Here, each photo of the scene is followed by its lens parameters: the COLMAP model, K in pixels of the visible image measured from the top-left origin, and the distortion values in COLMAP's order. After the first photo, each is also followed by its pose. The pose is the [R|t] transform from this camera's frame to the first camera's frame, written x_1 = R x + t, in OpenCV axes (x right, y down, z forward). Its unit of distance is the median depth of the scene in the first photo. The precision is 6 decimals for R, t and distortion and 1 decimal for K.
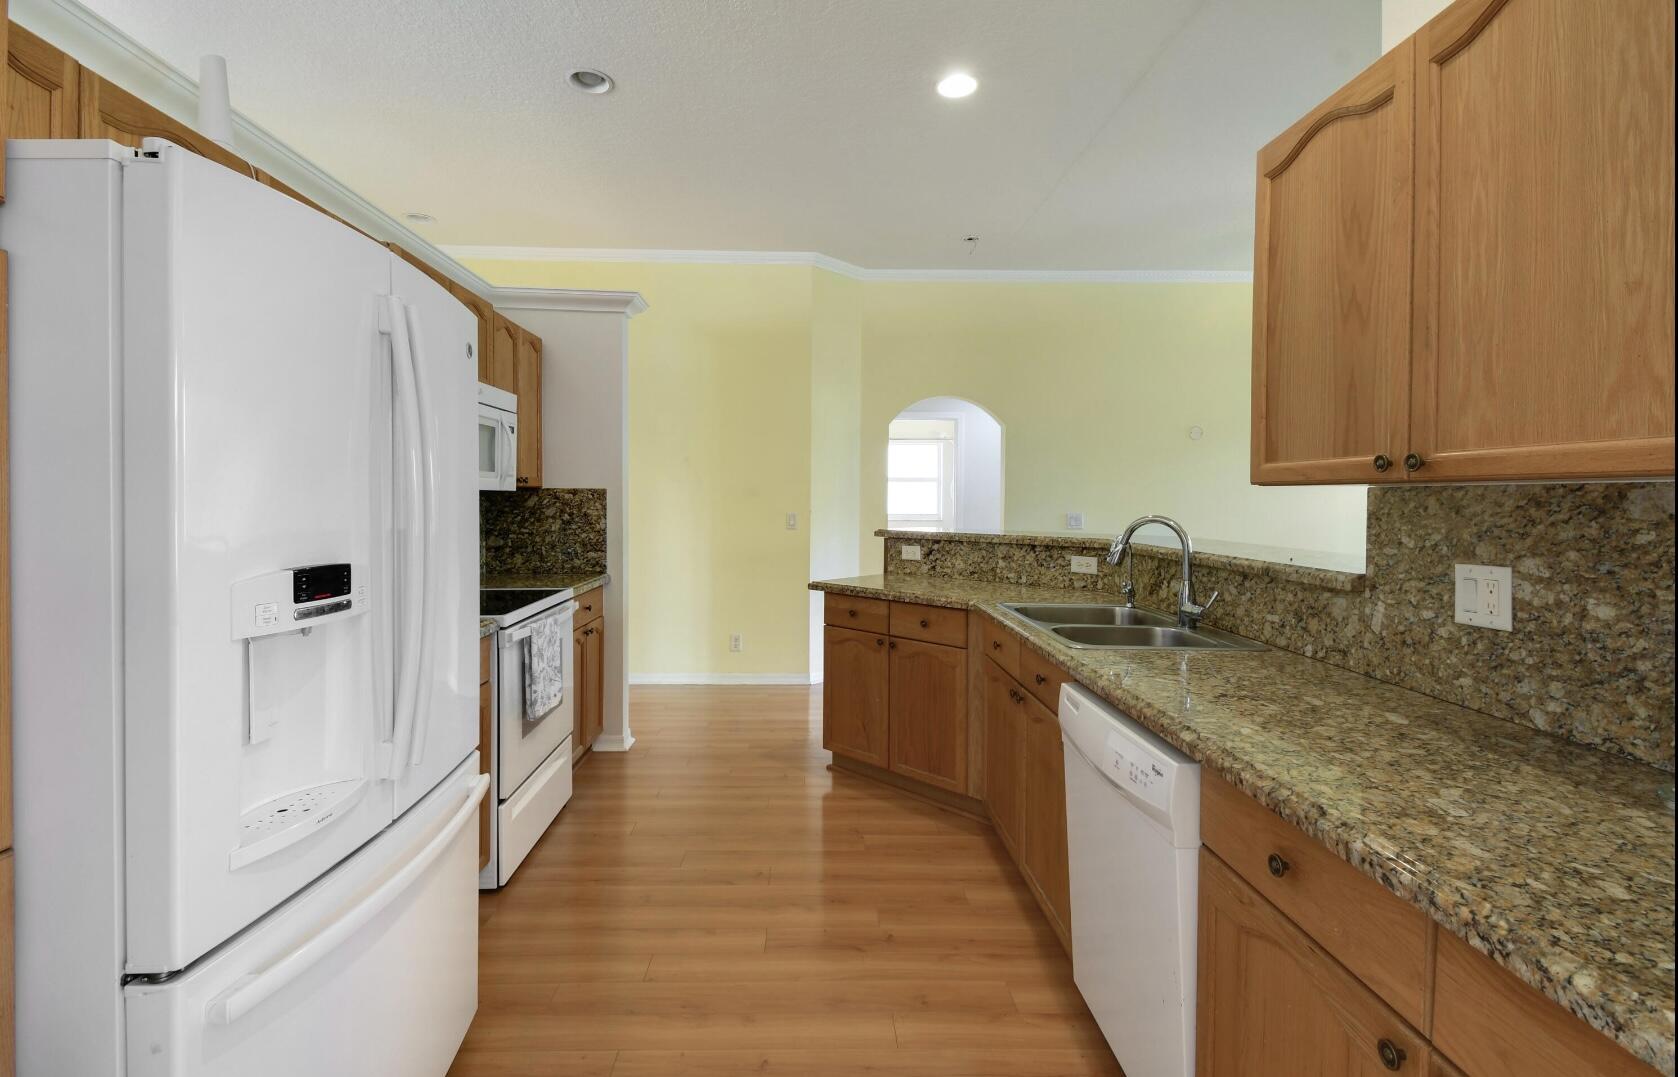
lens RADIAL K [[758.7, 0, 840.7], [0, 758.7, 507.4], [0, 0, 1]] dist [0.002296, -0.003271]
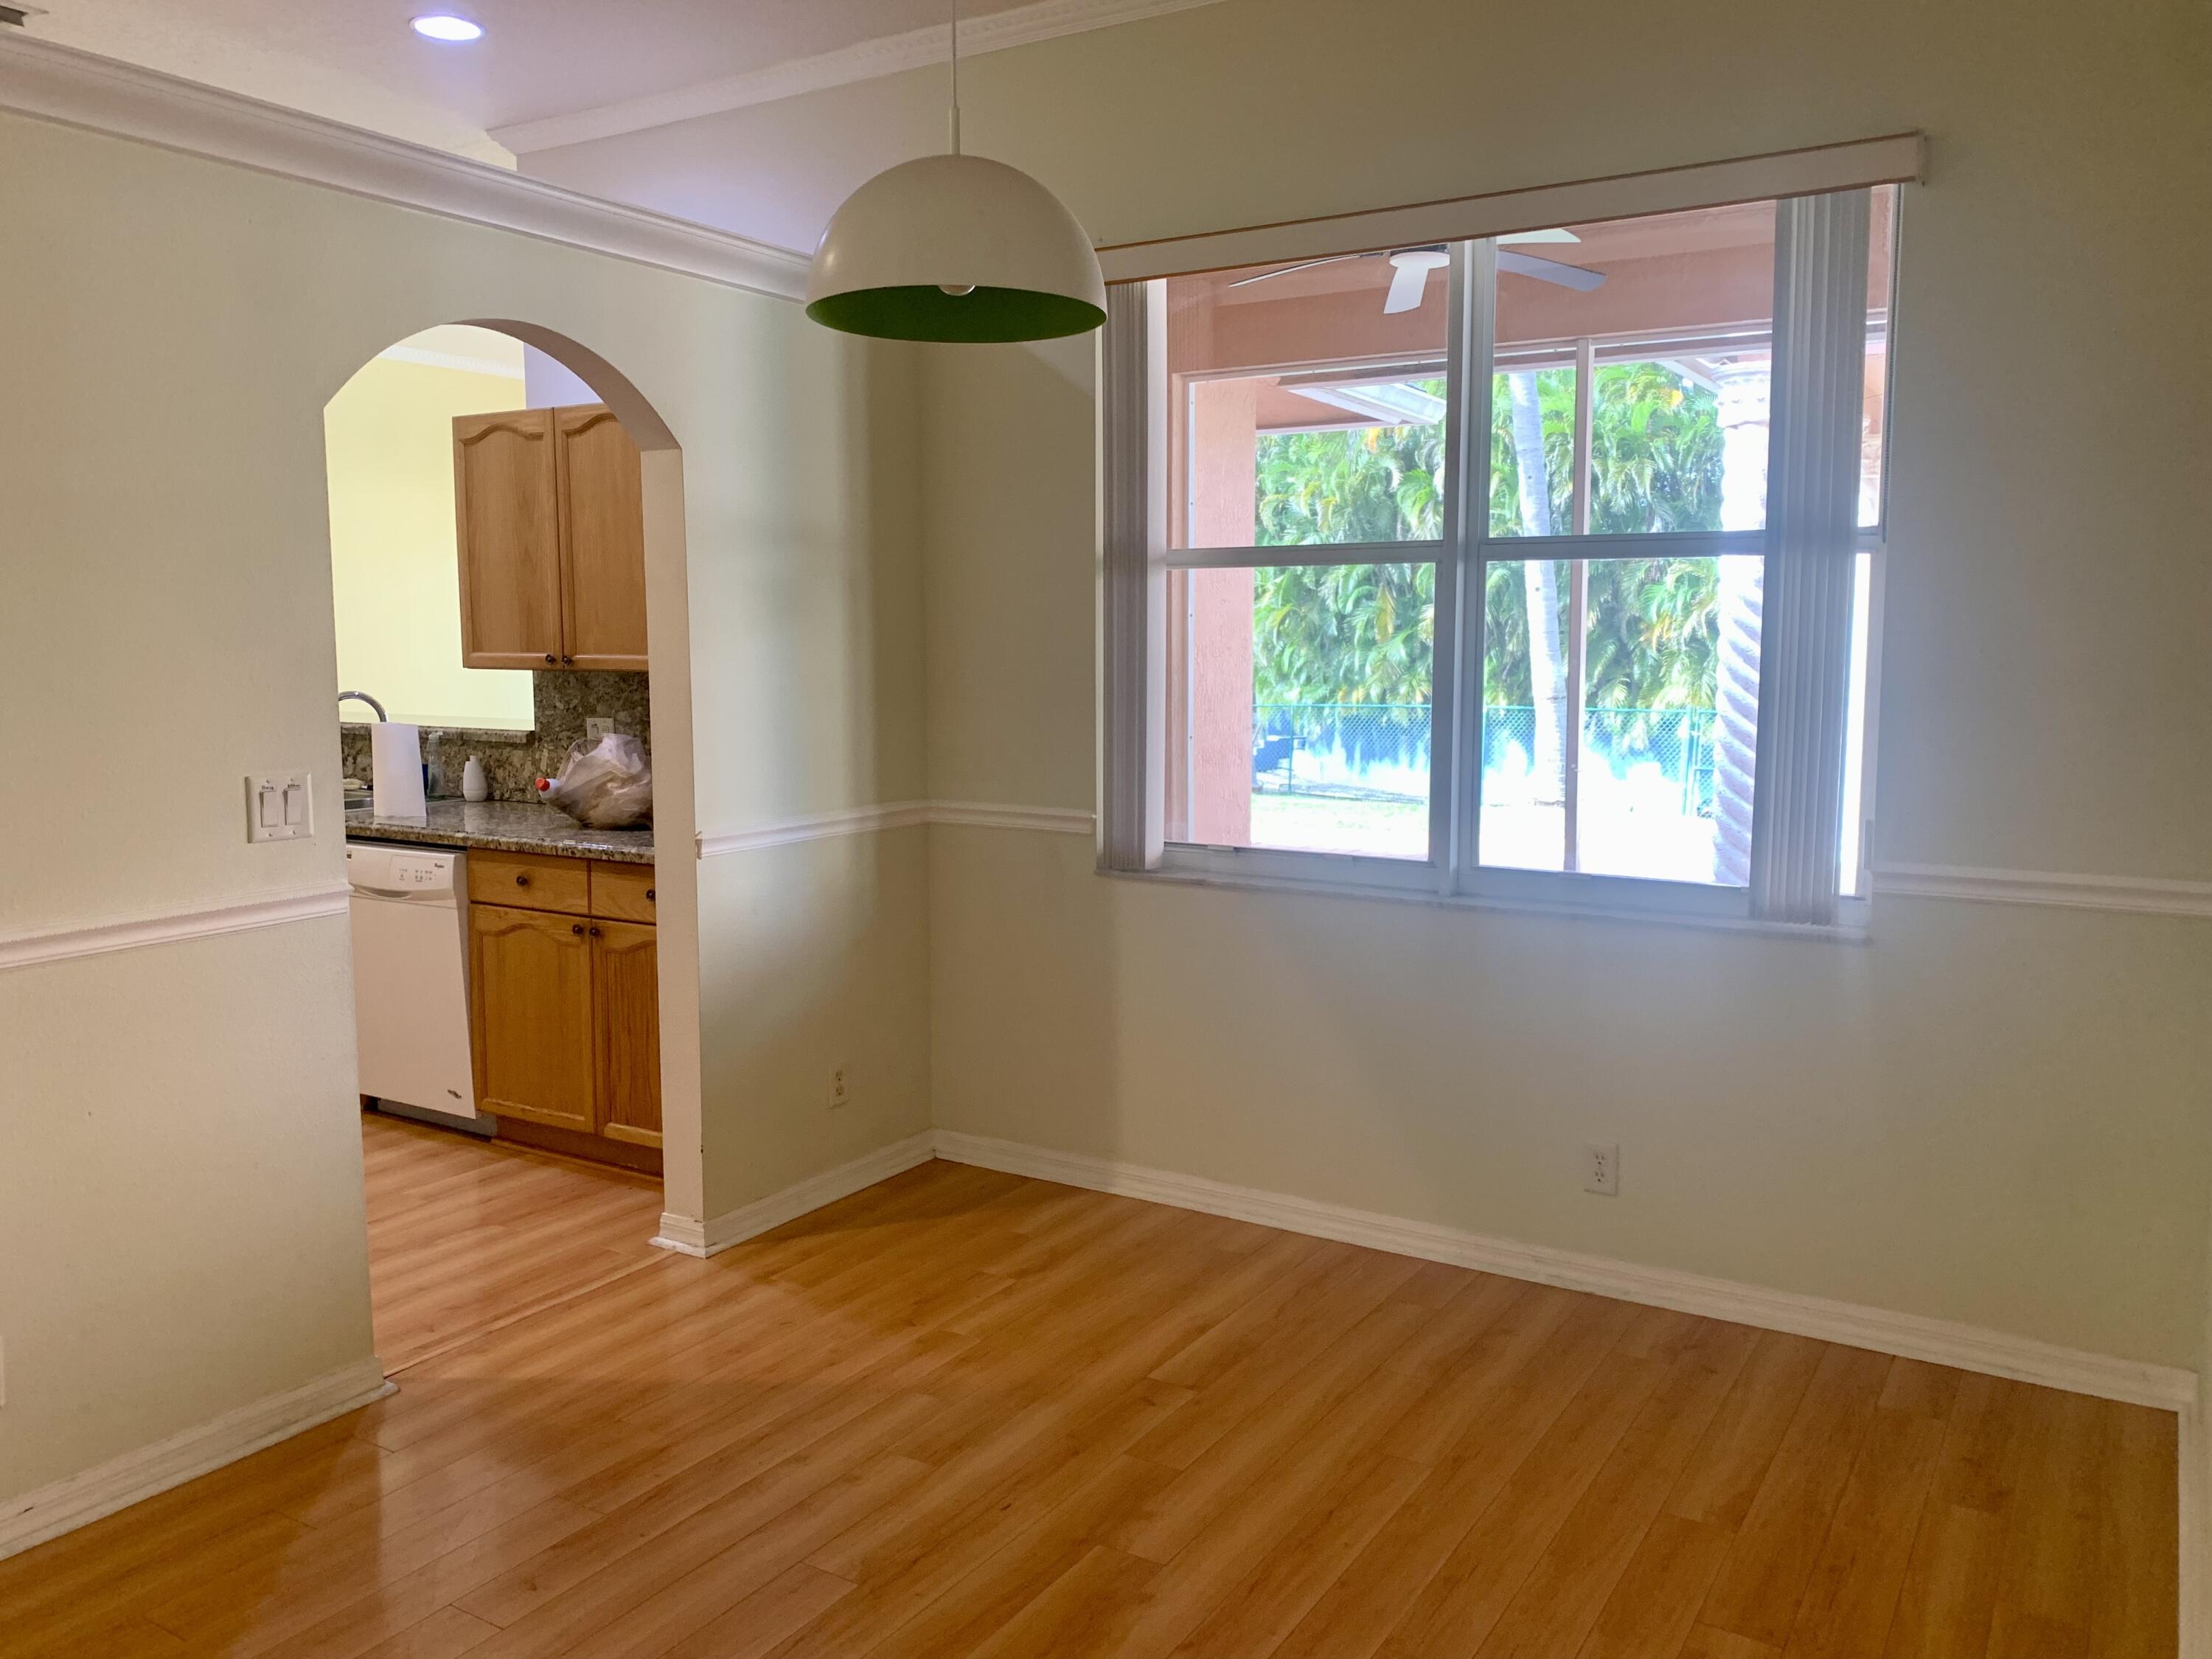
lens RADIAL K [[1690.6, 0, 1097.4], [0, 1690.6, 818.5], [0, 0, 1]] dist [0.032449, -0.041220]
pose [[0.560178, -0.092738, 0.823165, -1.365319], [0.015804, 0.994729, 0.101312, -0.052360], [-0.828222, -0.043743, 0.558691, -1.672369]]
